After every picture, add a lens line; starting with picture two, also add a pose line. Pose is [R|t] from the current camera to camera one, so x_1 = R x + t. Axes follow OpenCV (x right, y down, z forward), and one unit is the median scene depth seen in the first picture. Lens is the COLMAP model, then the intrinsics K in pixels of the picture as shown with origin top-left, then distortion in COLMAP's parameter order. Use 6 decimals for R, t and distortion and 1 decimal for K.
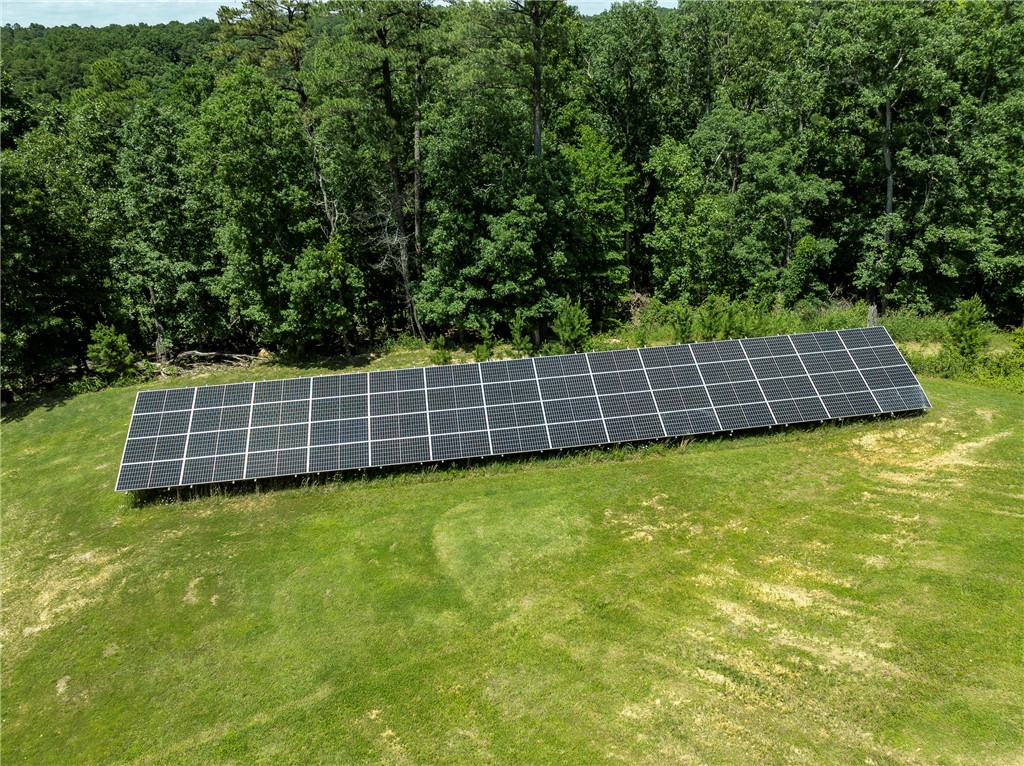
lens RADIAL K [[780.2, 0, 511.7], [0, 780.2, 388.4], [0, 0, 1]] dist [-0.007856, -0.003929]
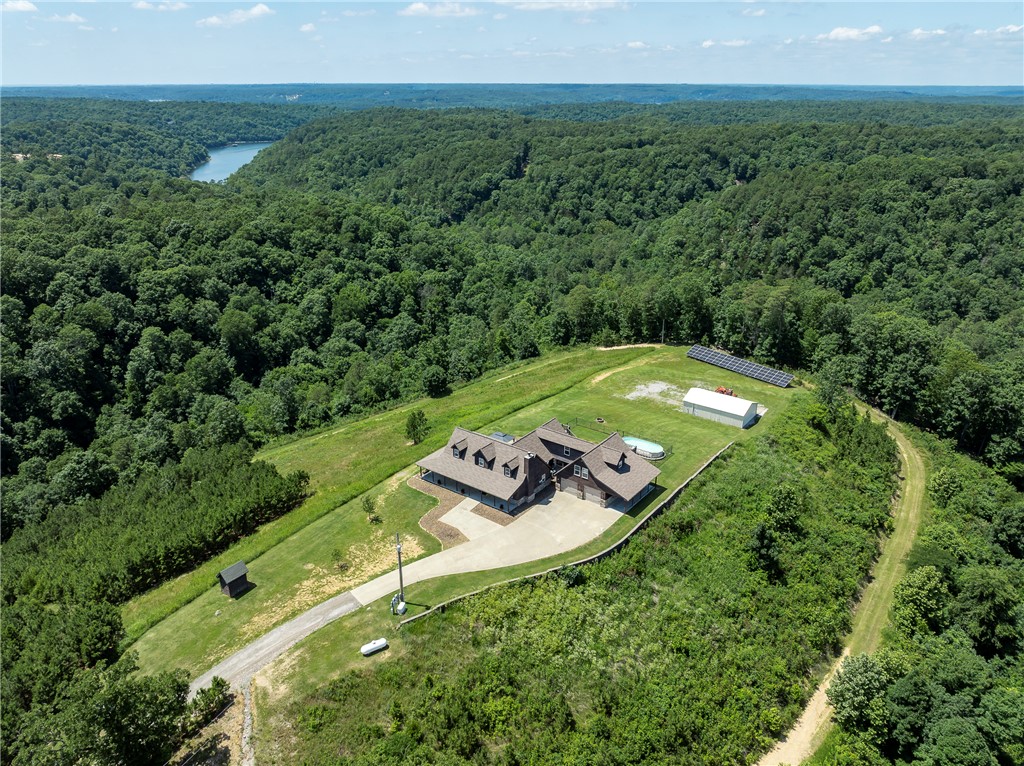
lens RADIAL K [[780.2, 0, 513.8], [0, 780.2, 382.8], [0, 0, 1]] dist [-0.007856, -0.003929]
pose [[0.495746, 0.348045, -0.795676, 3.292299], [-0.376141, 0.911842, 0.164504, -0.170362], [0.782786, 0.217734, 0.582957, -3.197491]]
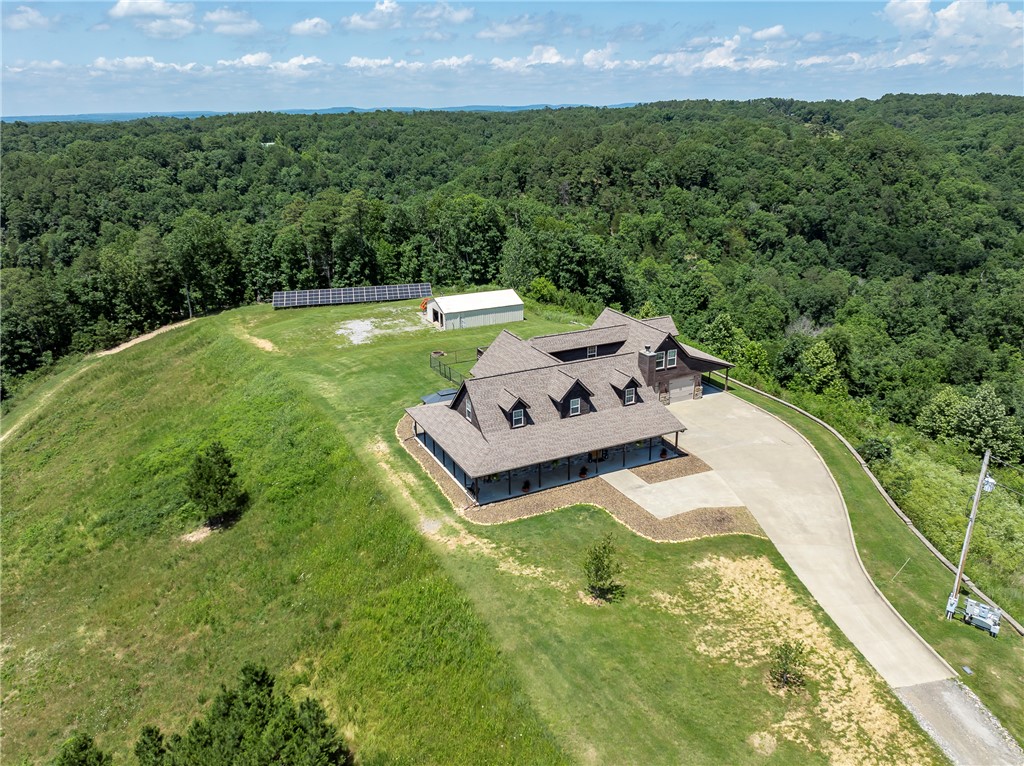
lens RADIAL K [[780.2, 0, 515.0], [0, 780.2, 380.1], [0, 0, 1]] dist [-0.007856, -0.003929]
pose [[0.997226, -0.006874, 0.074113, 0.518643], [0.014772, 0.994198, -0.106550, 0.827703], [-0.072951, 0.107349, 0.991541, -2.985216]]
